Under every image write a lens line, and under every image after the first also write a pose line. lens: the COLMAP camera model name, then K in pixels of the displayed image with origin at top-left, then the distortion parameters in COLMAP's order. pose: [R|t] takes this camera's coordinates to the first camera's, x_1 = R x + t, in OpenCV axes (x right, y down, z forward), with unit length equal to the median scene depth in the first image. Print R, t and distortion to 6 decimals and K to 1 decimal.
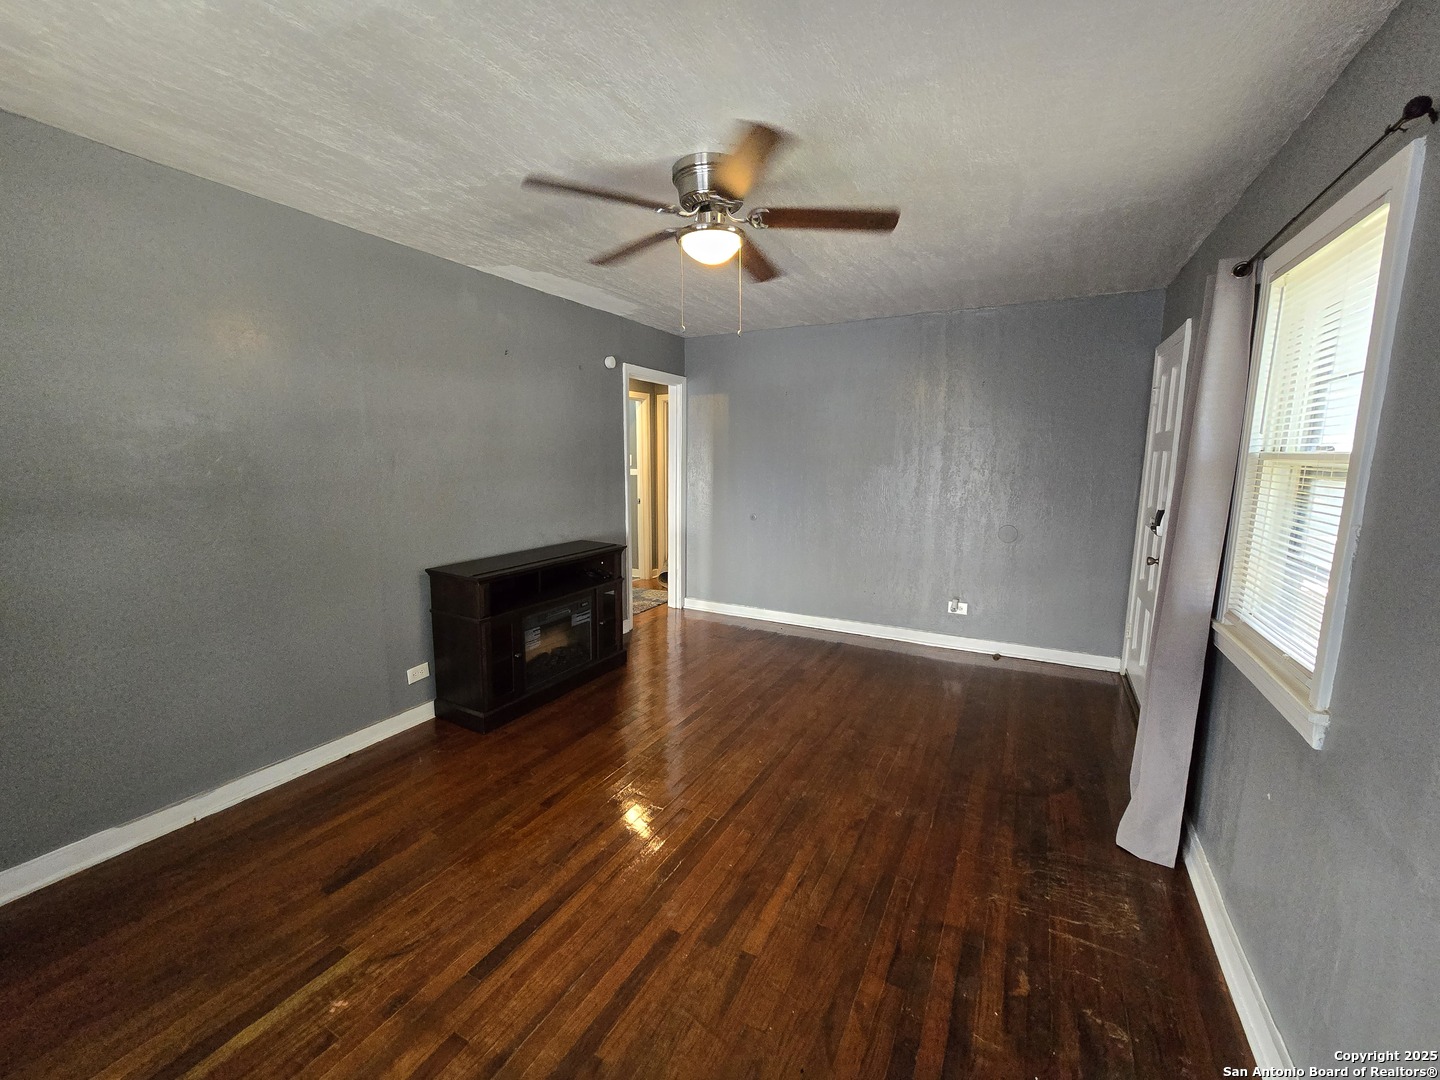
lens RADIAL K [[587.5, 0, 719.0], [0, 587.5, 536.3], [0, 0, 1]] dist [-0.005536, 0.000869]
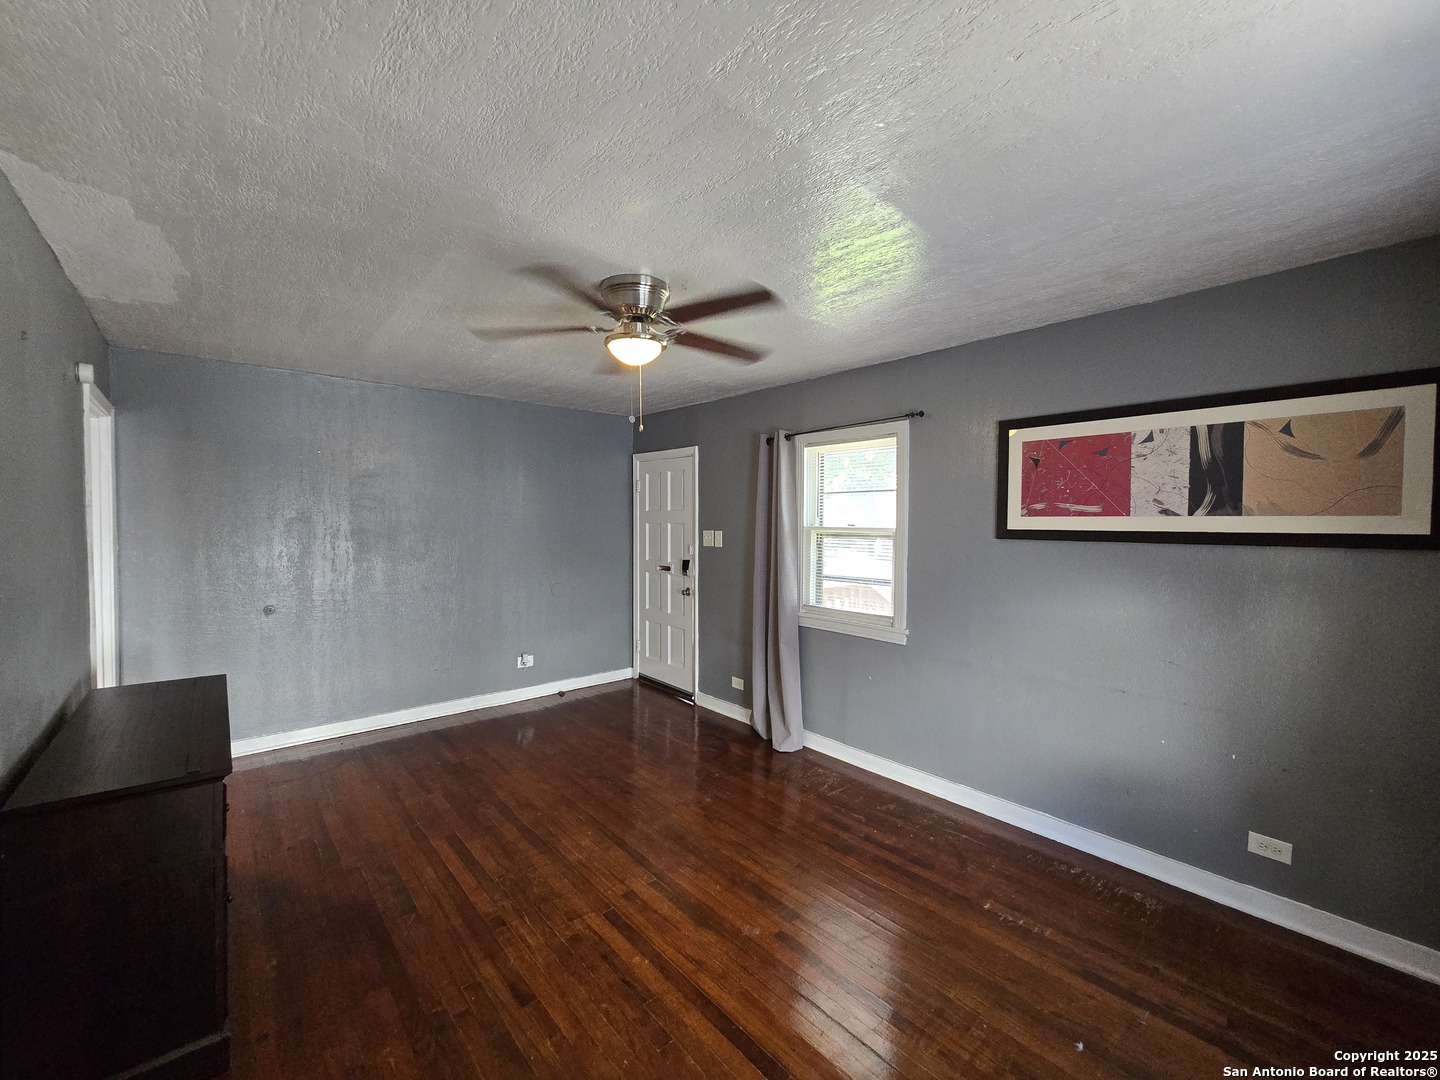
lens RADIAL K [[587.5, 0, 710.7], [0, 587.5, 533.3], [0, 0, 1]] dist [-0.005536, 0.000869]
pose [[0.361491, -0.025319, 0.932032, -0.822798], [0.125904, 0.991801, -0.021889, -0.083063], [-0.923836, 0.125260, 0.361715, 0.400964]]
